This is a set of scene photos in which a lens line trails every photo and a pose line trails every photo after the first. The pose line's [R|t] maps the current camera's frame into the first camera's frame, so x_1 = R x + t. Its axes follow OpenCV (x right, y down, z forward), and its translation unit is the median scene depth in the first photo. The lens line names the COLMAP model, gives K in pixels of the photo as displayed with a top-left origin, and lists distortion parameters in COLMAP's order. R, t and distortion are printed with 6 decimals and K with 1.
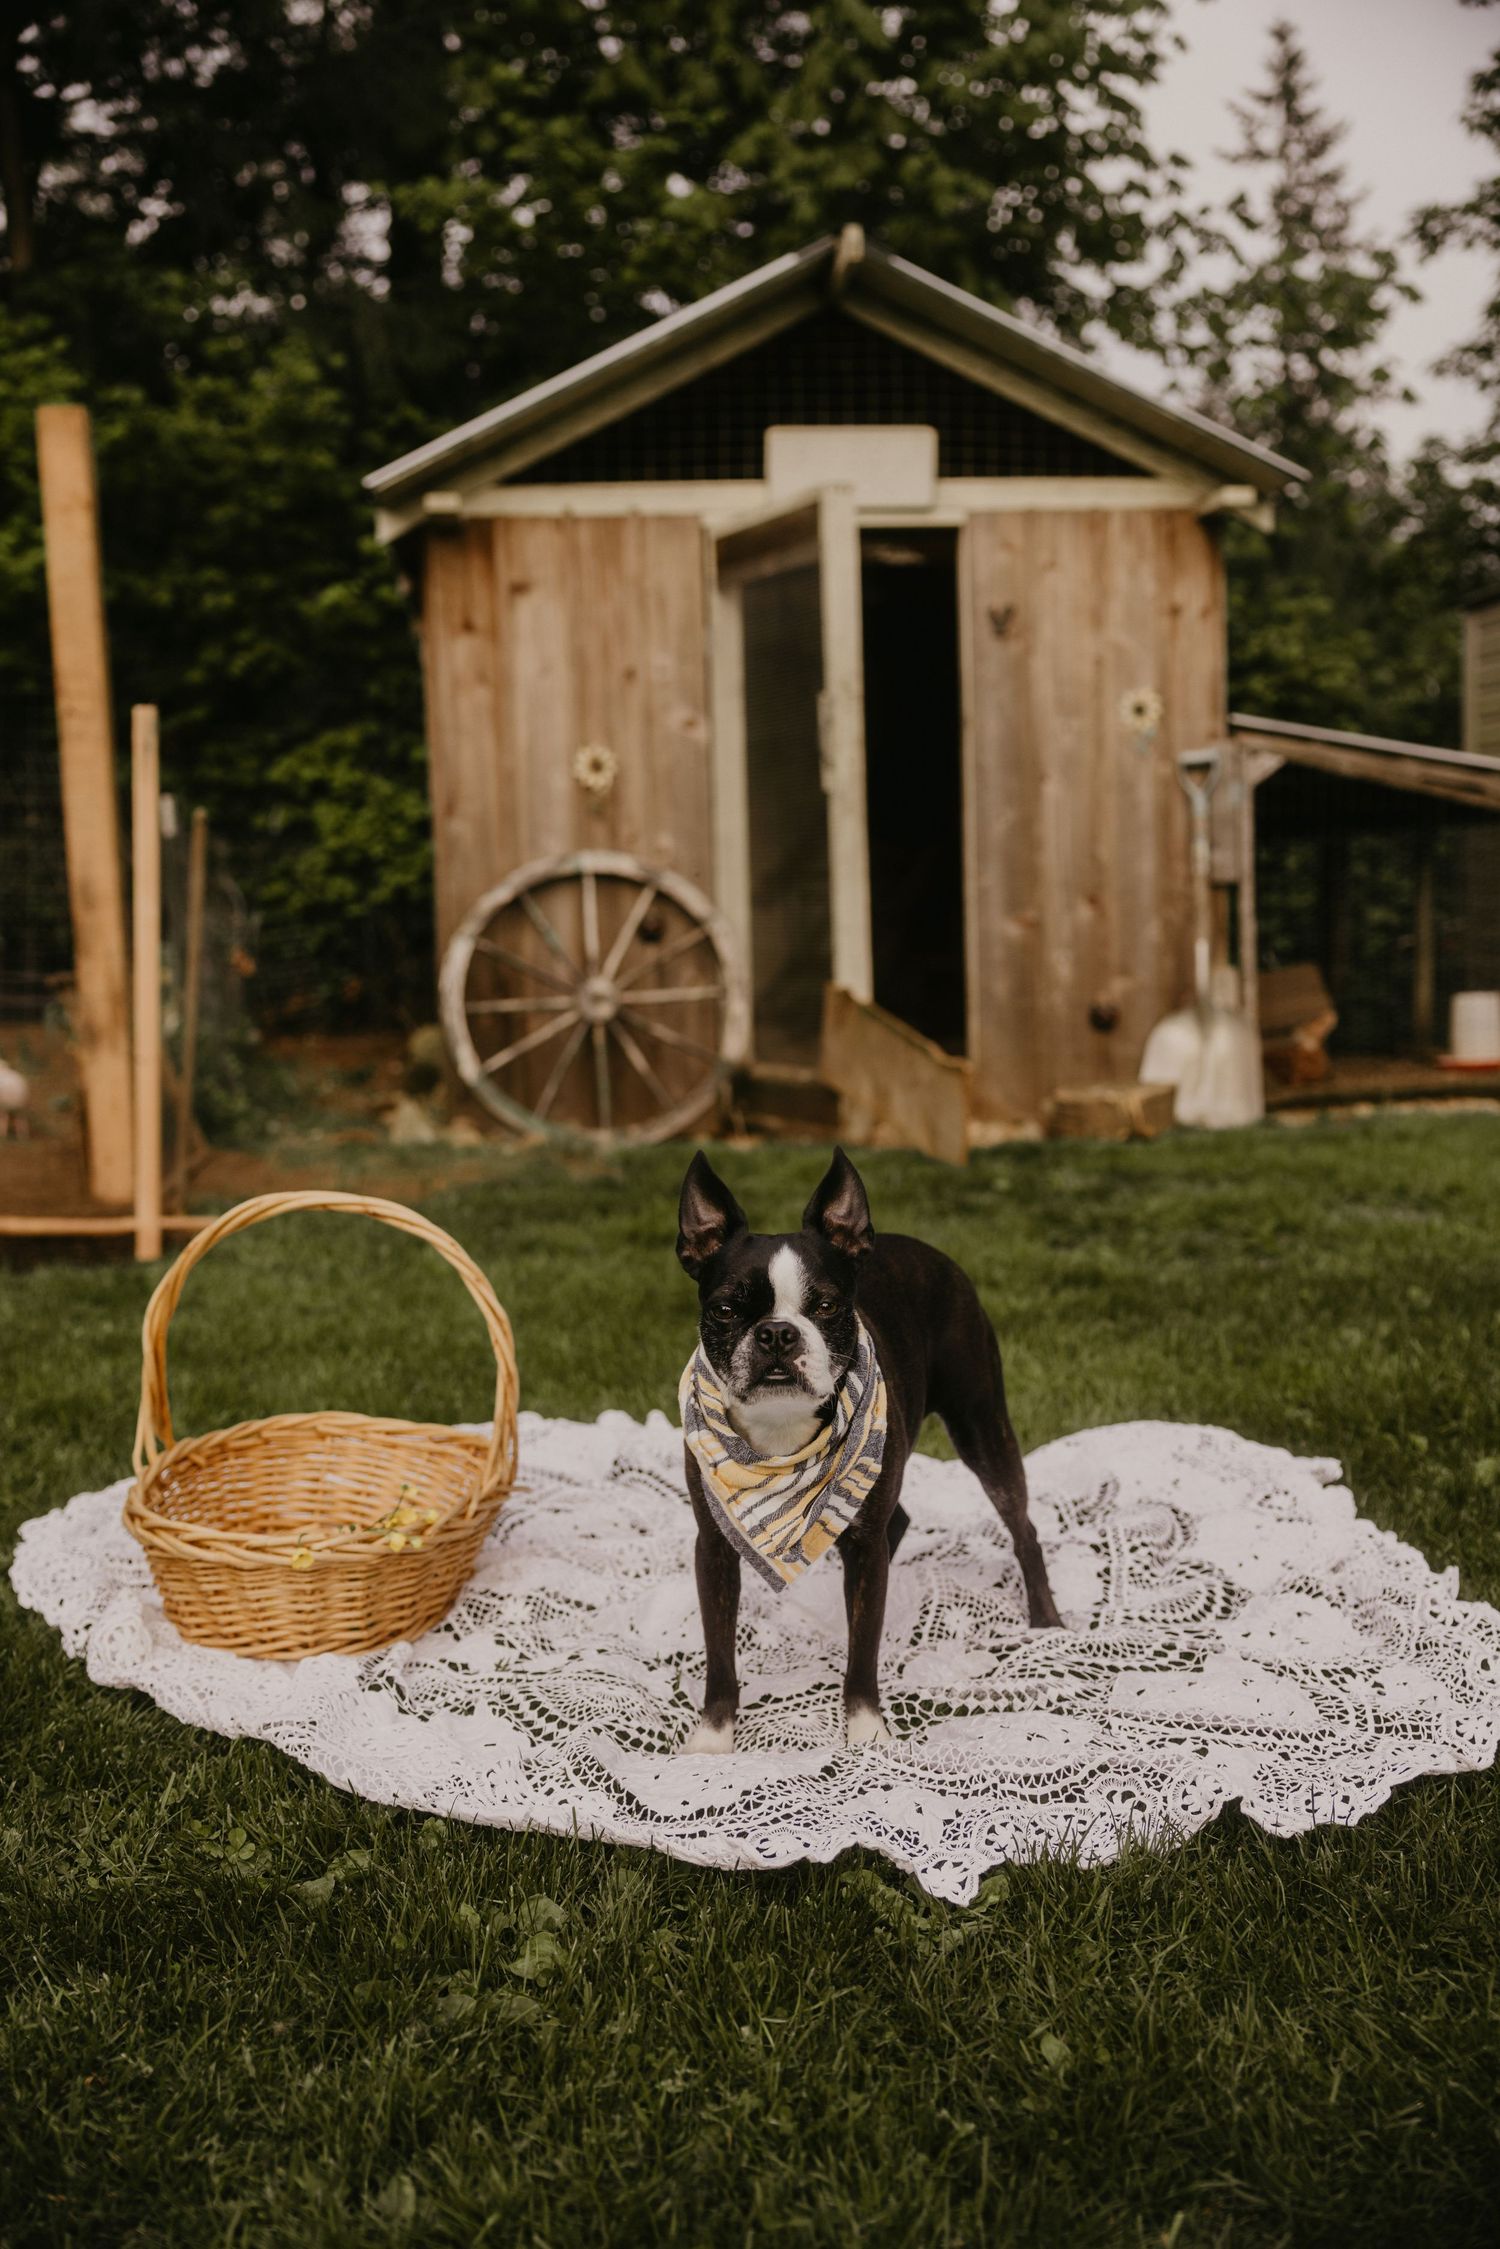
lens RADIAL K [[2082.4, 0, 750.0], [0, 2082.4, 1124.5], [0, 0, 1]] dist [0.002265, 0.007903]
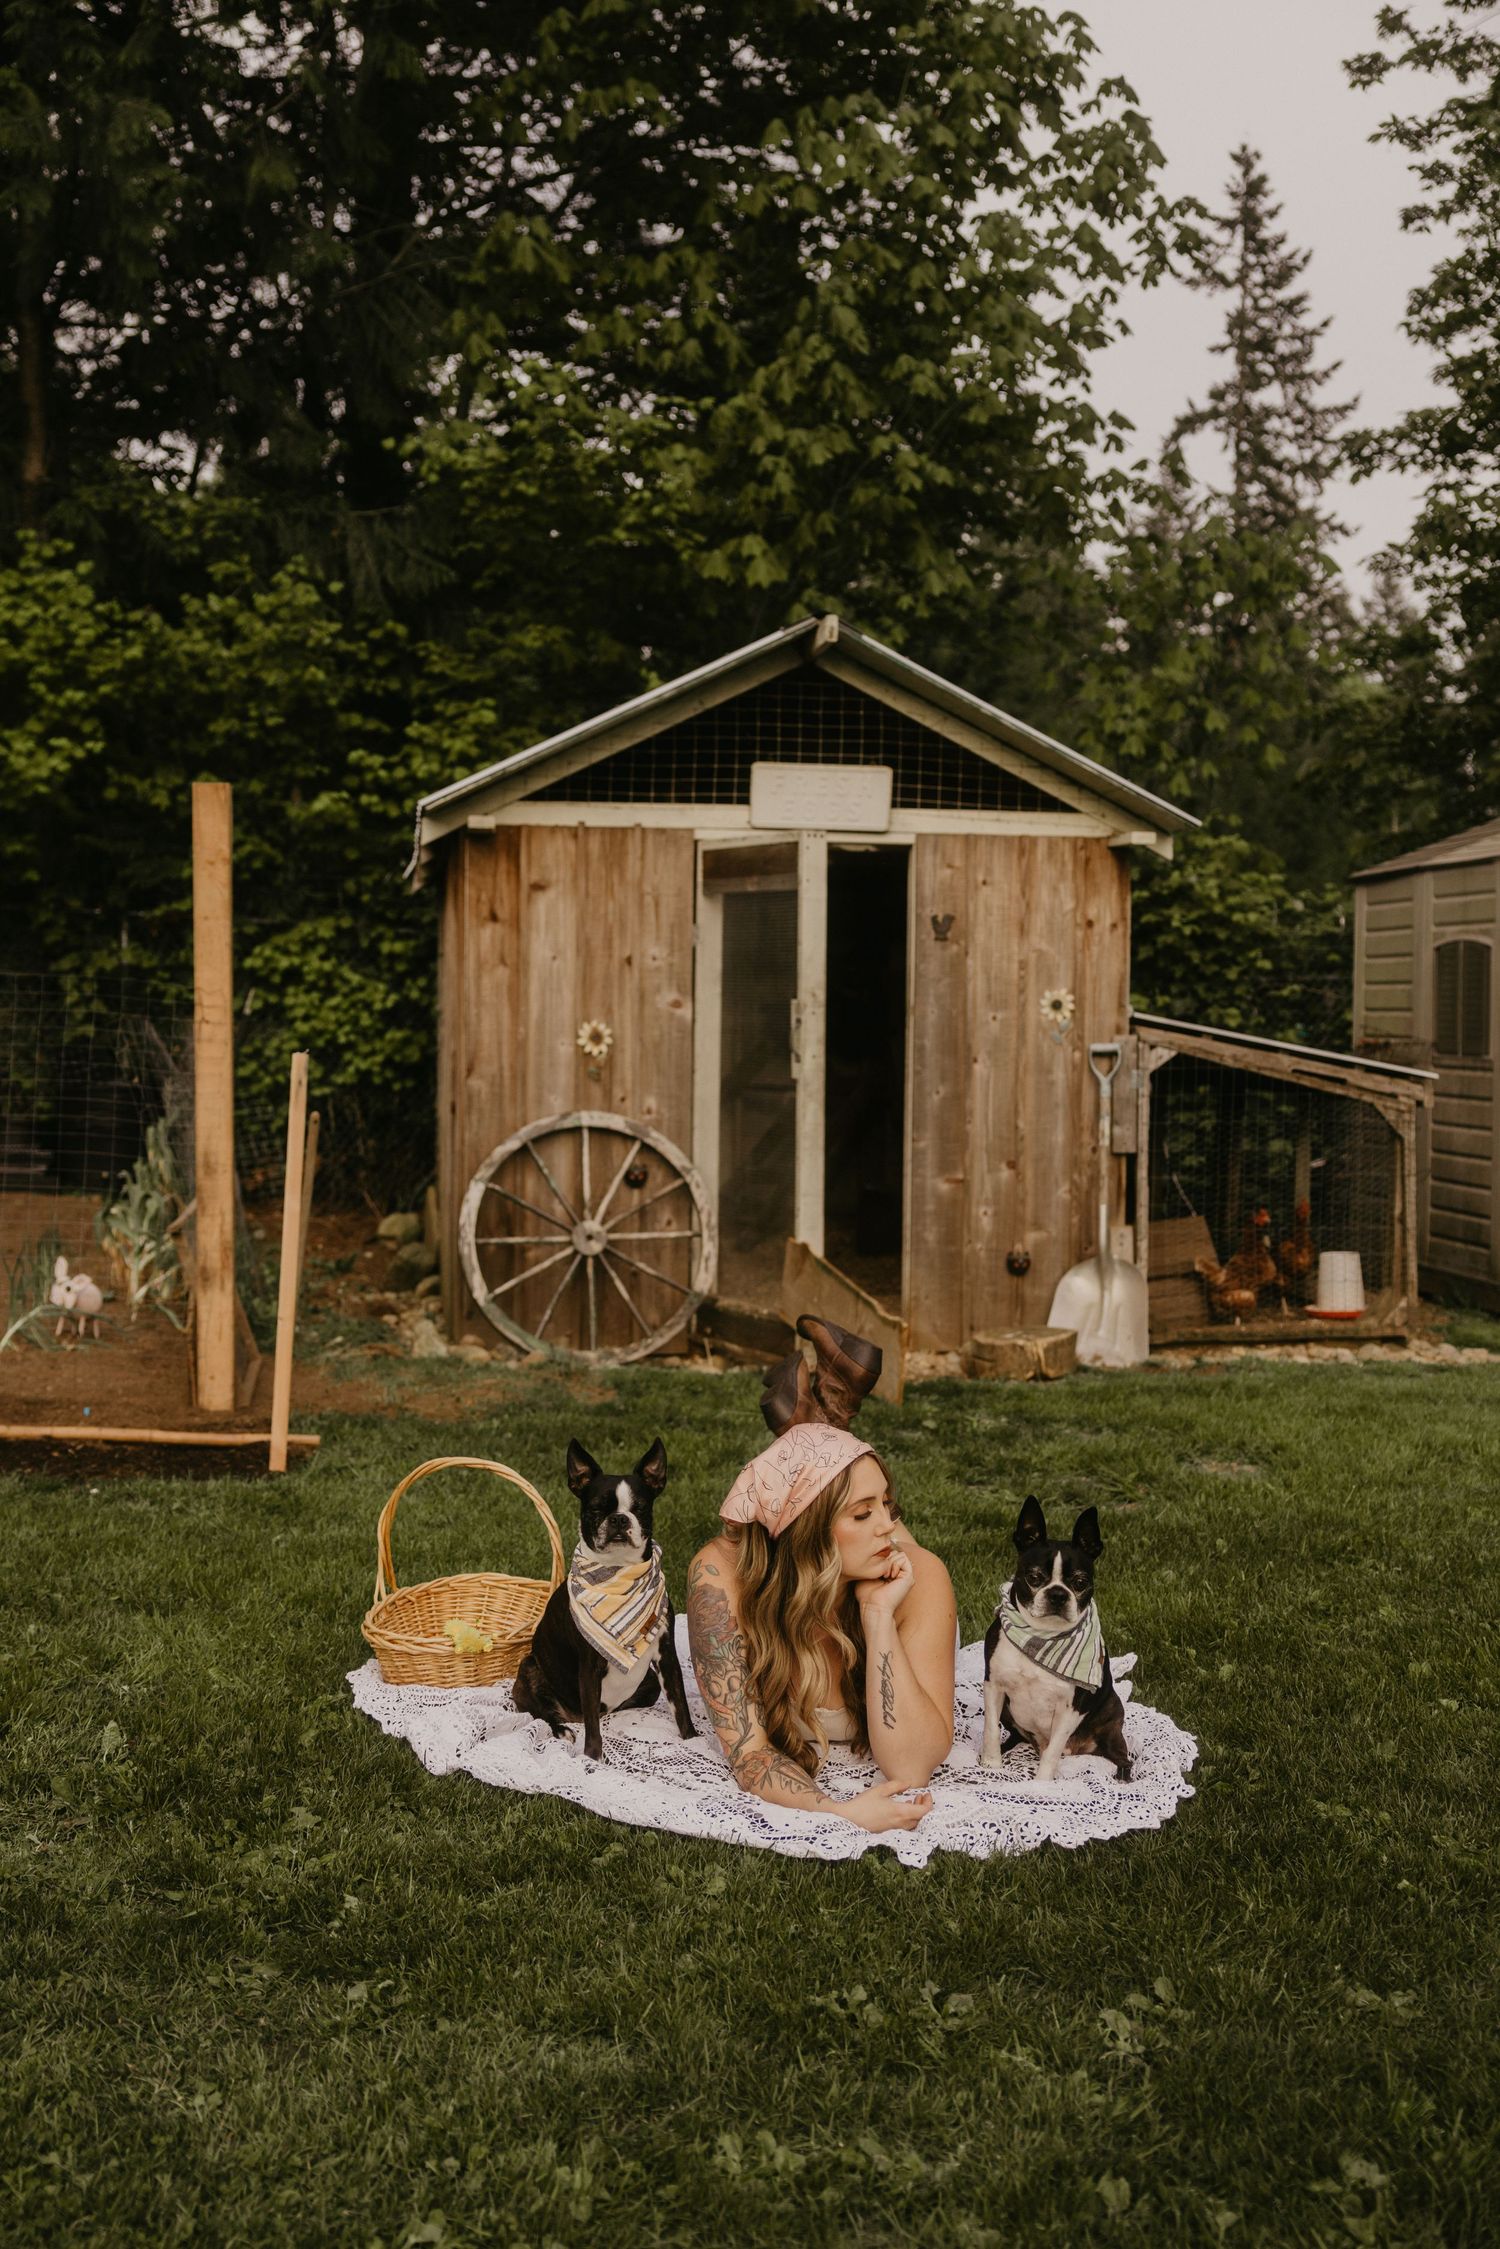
lens RADIAL K [[2282.0, 0, 709.6], [0, 2282.0, 1122.0], [0, 0, 1]] dist [-0.006174, 0.036451]
pose [[0.998827, 0.040418, 0.026679, -0.044408], [-0.038828, 0.997581, -0.057657, -0.055243], [-0.028945, 0.056553, 0.997980, -0.303289]]
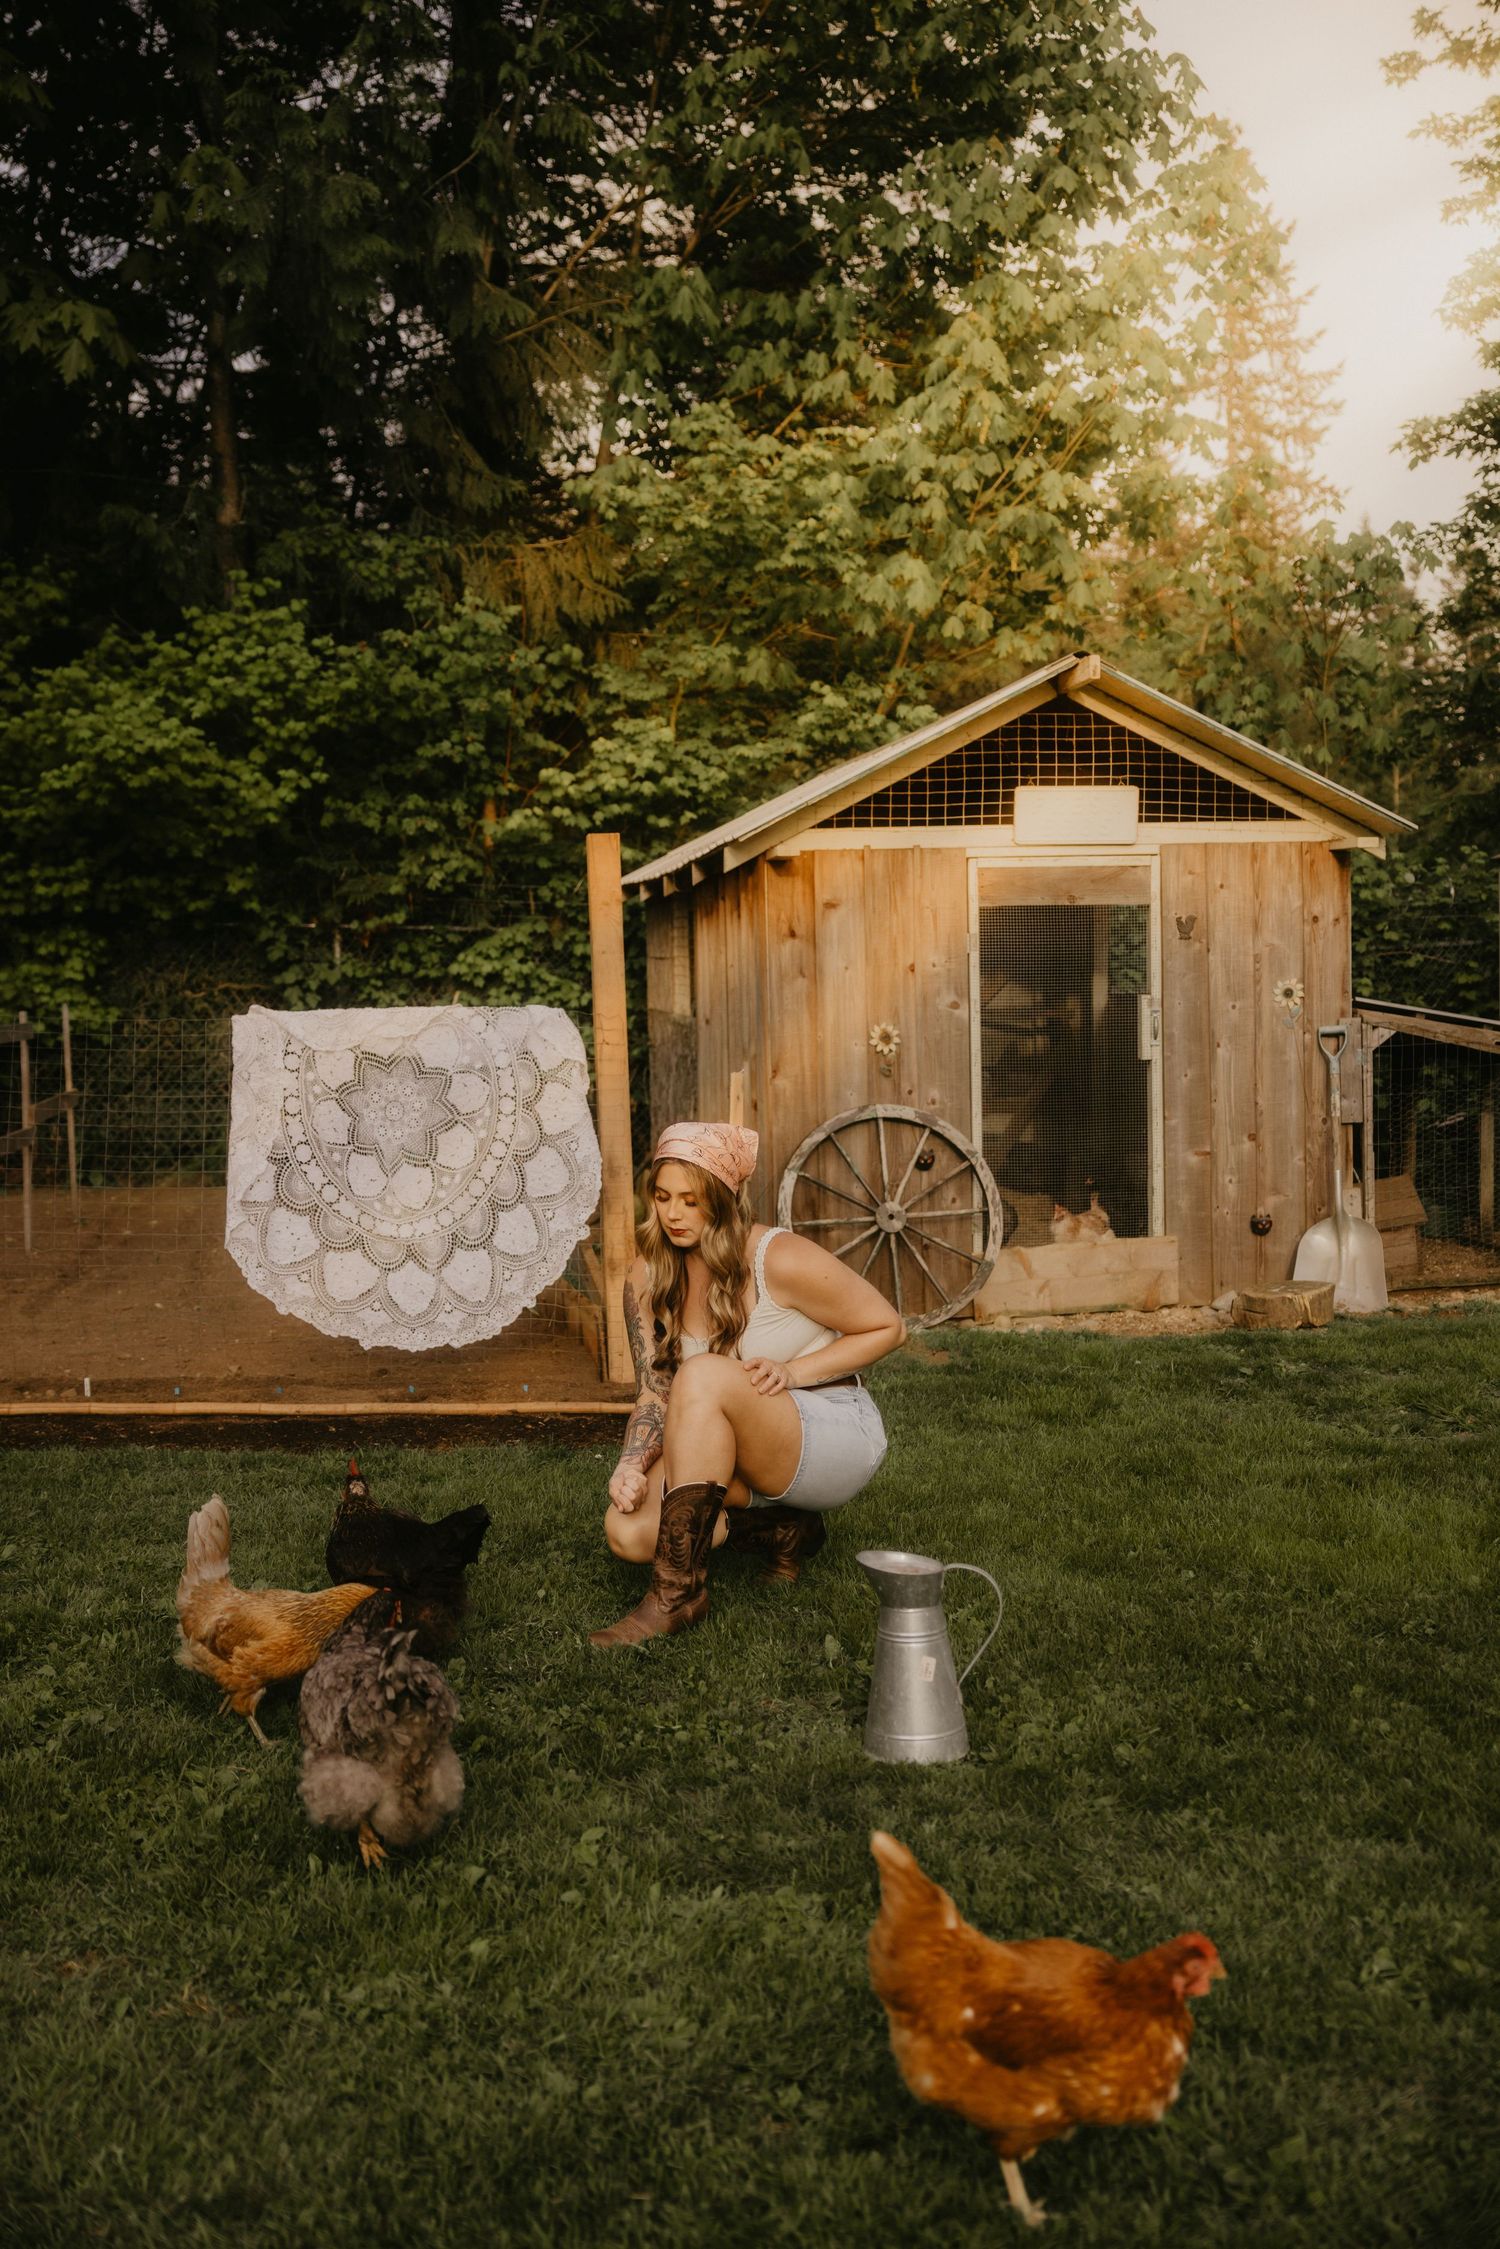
lens RADIAL K [[2234.2, 0, 747.5], [0, 2234.2, 1124.6], [0, 0, 1]] dist [0.004302, 0.004530]
pose [[0.998957, 0.002526, 0.045600, -0.237590], [-0.000708, 0.999206, -0.039833, -0.064107], [-0.045665, 0.039759, 0.998165, -0.427276]]
